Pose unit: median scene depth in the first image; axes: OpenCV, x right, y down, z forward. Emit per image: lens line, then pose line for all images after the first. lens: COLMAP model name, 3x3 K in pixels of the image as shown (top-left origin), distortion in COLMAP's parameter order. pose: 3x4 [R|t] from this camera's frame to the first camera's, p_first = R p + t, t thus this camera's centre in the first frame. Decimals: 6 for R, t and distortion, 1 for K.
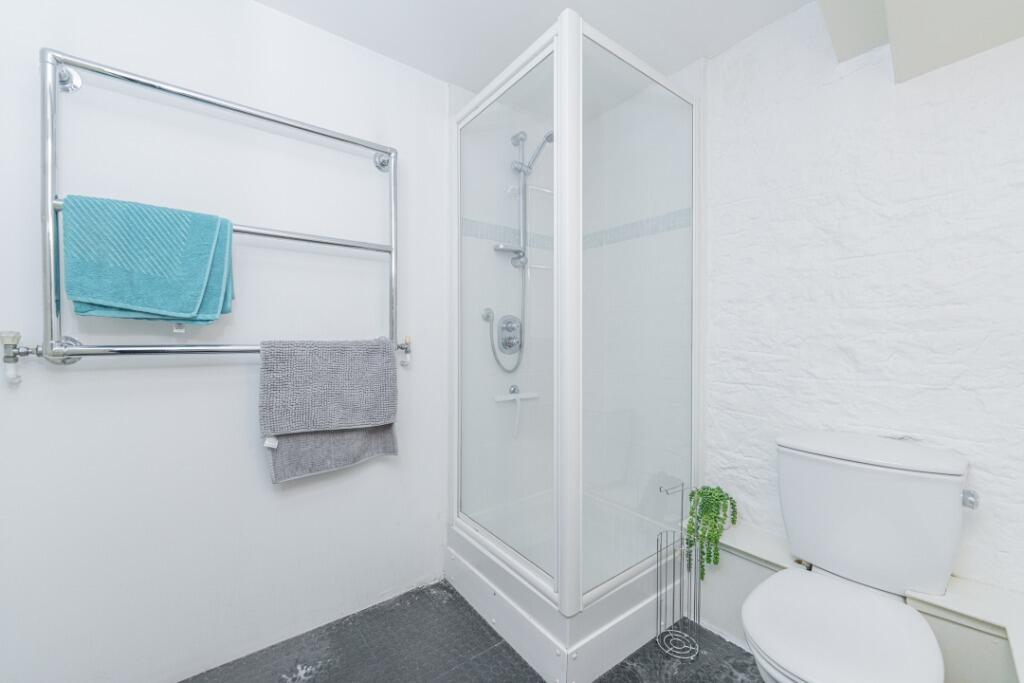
lens RADIAL K [[404.3, 0, 515.3], [0, 404.3, 338.1], [0, 0, 1]] dist [-0.000767, -0.000497]
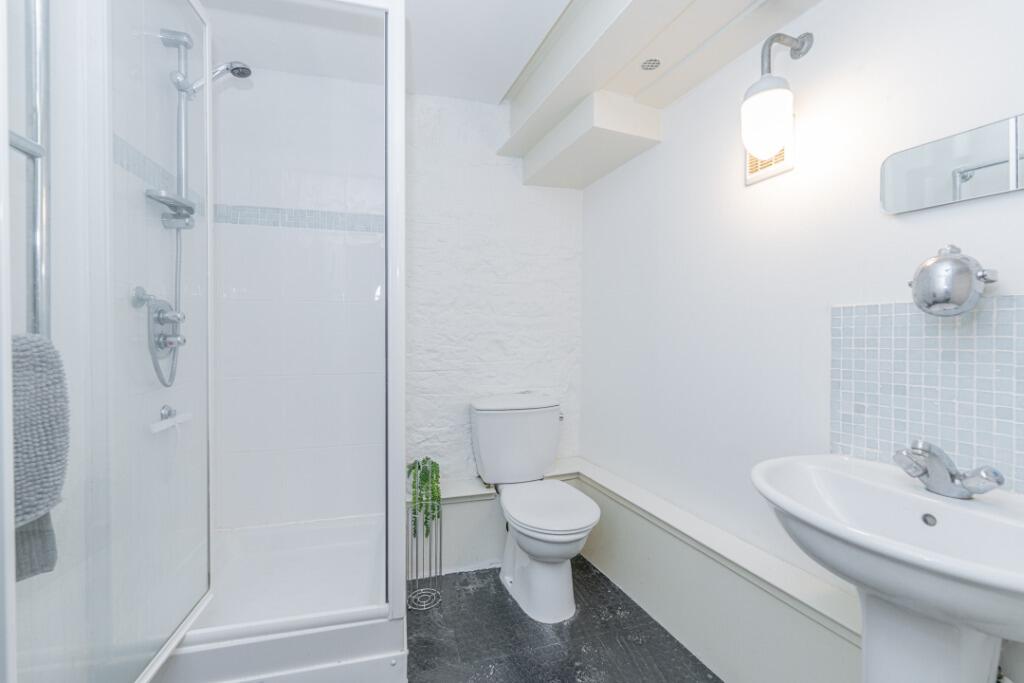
lens RADIAL K [[404.3, 0, 515.3], [0, 404.3, 338.1], [0, 0, 1]] dist [-0.000767, -0.000497]
pose [[0.401136, -0.008446, 0.915979, -0.502491], [0.002415, 0.999964, 0.008163, 0.001965], [-0.916015, -0.001063, 0.401142, 0.273984]]
